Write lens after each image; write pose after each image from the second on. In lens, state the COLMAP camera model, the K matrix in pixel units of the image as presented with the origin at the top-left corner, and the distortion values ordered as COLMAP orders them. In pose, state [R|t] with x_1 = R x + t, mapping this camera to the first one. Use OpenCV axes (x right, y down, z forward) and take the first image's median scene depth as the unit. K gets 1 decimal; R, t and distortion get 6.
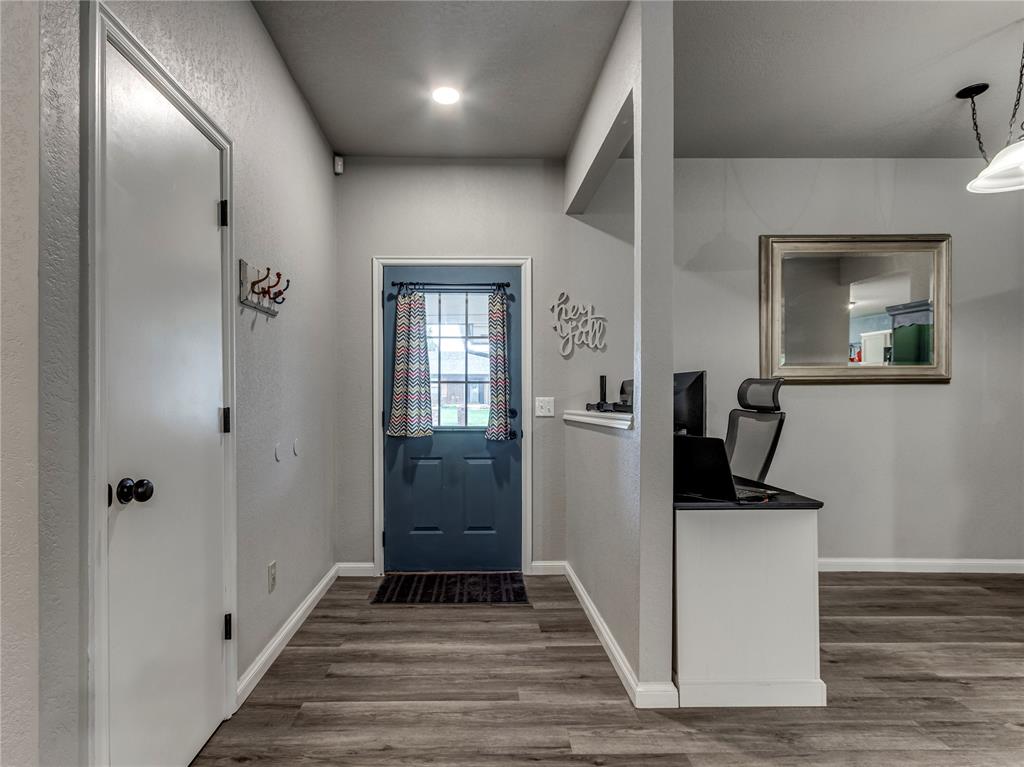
lens RADIAL K [[539.6, 0, 475.7], [0, 539.6, 394.0], [0, 0, 1]] dist [0.001588, -0.000010]
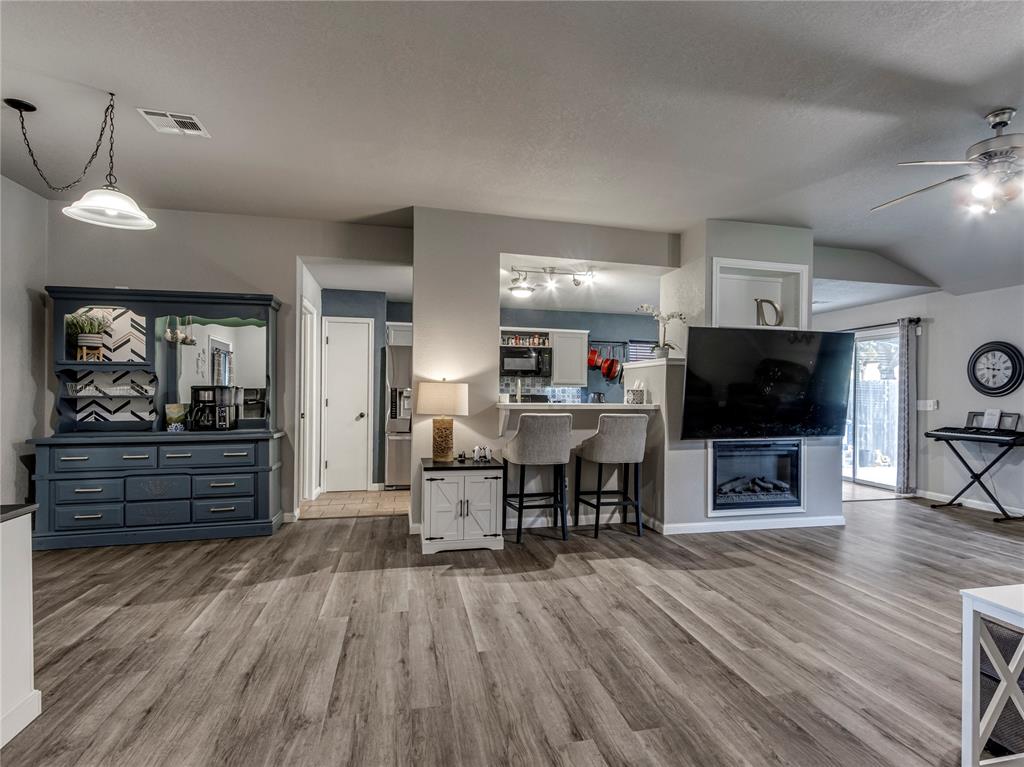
lens RADIAL K [[542.8, 0, 553.3], [0, 542.8, 391.1], [0, 0, 1]] dist [0.005214, -0.000052]
pose [[-0.263822, 0.001180, 0.964571, -0.317023], [-0.005678, 0.999980, -0.002776, -0.003501], [-0.964555, -0.006209, -0.263810, 0.216104]]
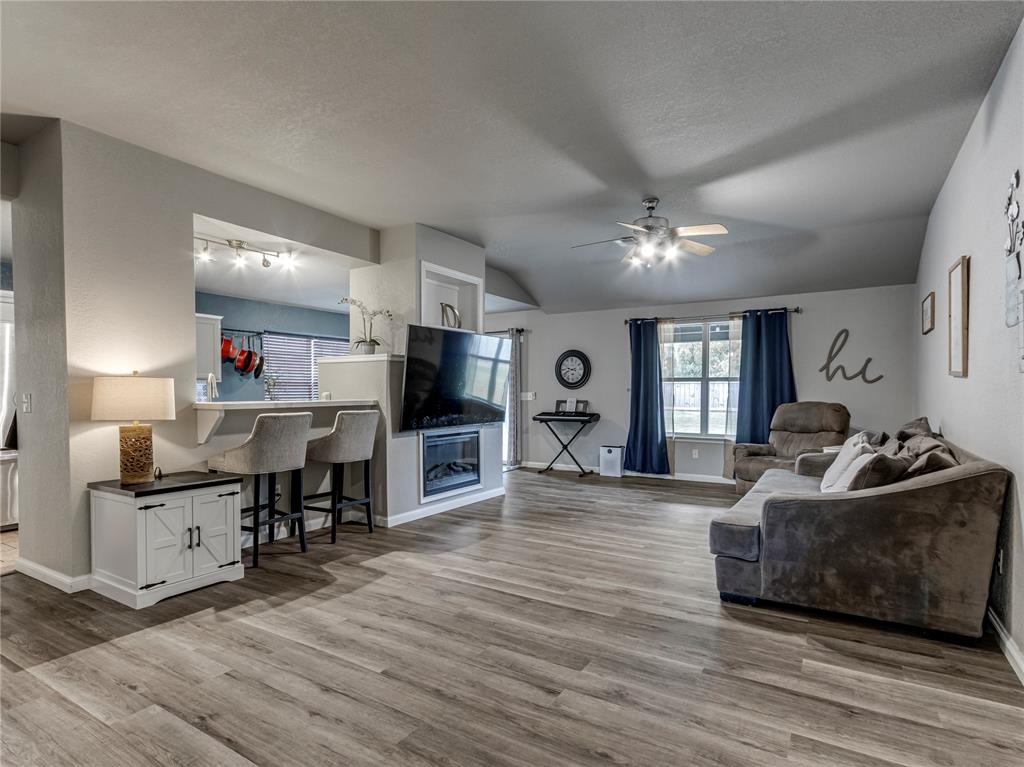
lens RADIAL K [[540.0, 0, 519.5], [0, 540.0, 400.5], [0, 0, 1]] dist [0.003678, -0.000668]
pose [[-0.854173, -0.008871, 0.519914, -0.079946], [0.003429, 0.999737, 0.022691, -0.003508], [-0.519978, 0.021164, -0.853917, 0.581767]]
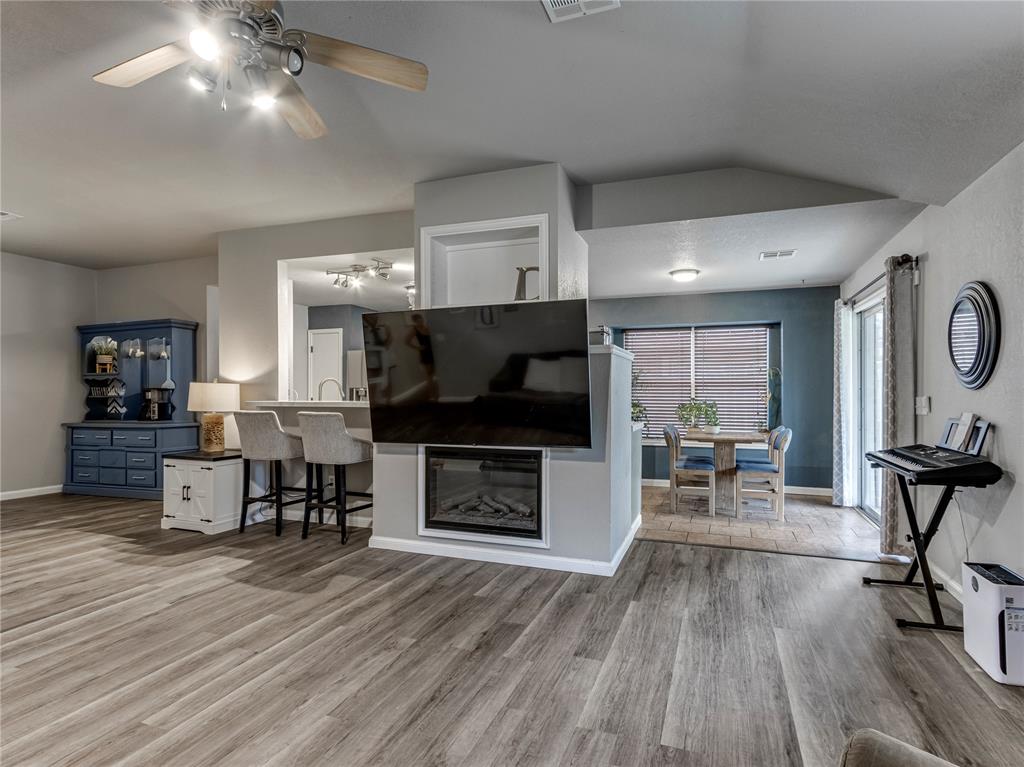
lens RADIAL K [[530.7, 0, 541.0], [0, 530.7, 394.9], [0, 0, 1]] dist [-0.001227, -0.000577]
pose [[0.319062, -0.006429, 0.947712, -0.086761], [0.004188, 0.999977, 0.005374, 0.003080], [-0.947724, 0.002255, 0.319082, -1.149555]]
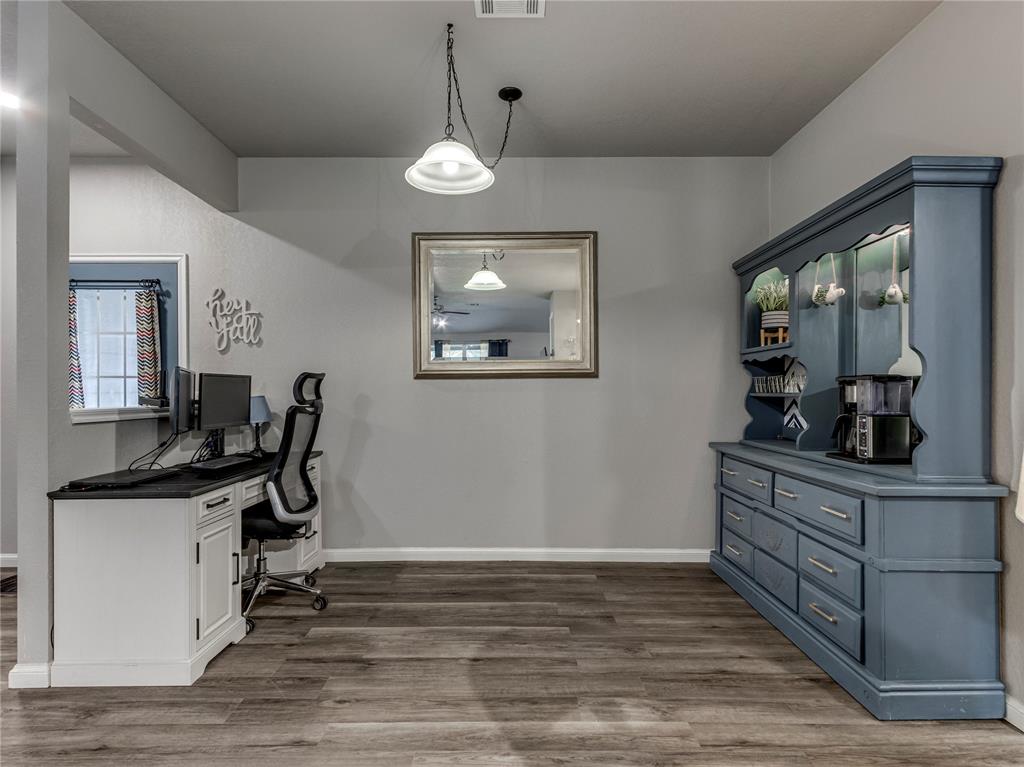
lens RADIAL K [[543.4, 0, 515.6], [0, 543.4, 388.7], [0, 0, 1]] dist [-0.001238, -0.000965]
pose [[0.999981, -0.001649, 0.005966, 0.740606], [0.001636, 0.999996, 0.002184, -0.000352], [-0.005970, -0.002174, 0.999980, -0.033528]]
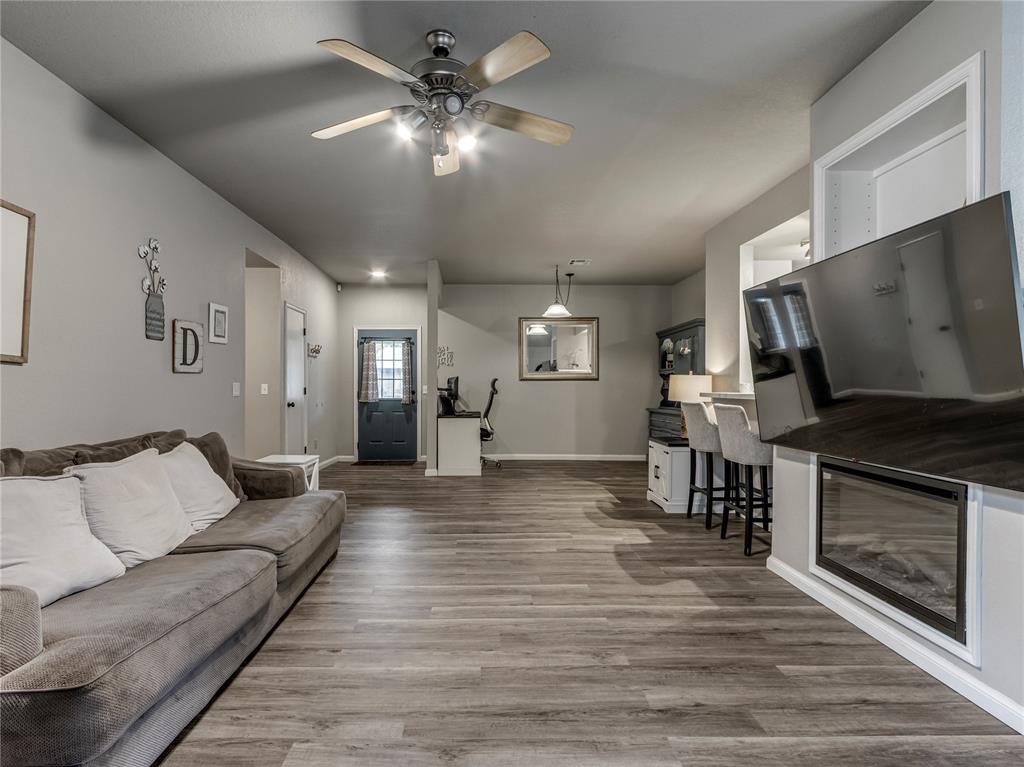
lens RADIAL K [[538.1, 0, 495.6], [0, 538.1, 389.1], [0, 0, 1]] dist [-0.001431, -0.000188]
pose [[0.999689, 0.002286, 0.024826, 0.380223], [-0.002365, 0.999992, 0.003146, 0.012675], [-0.024819, -0.003204, 0.999687, -1.395595]]
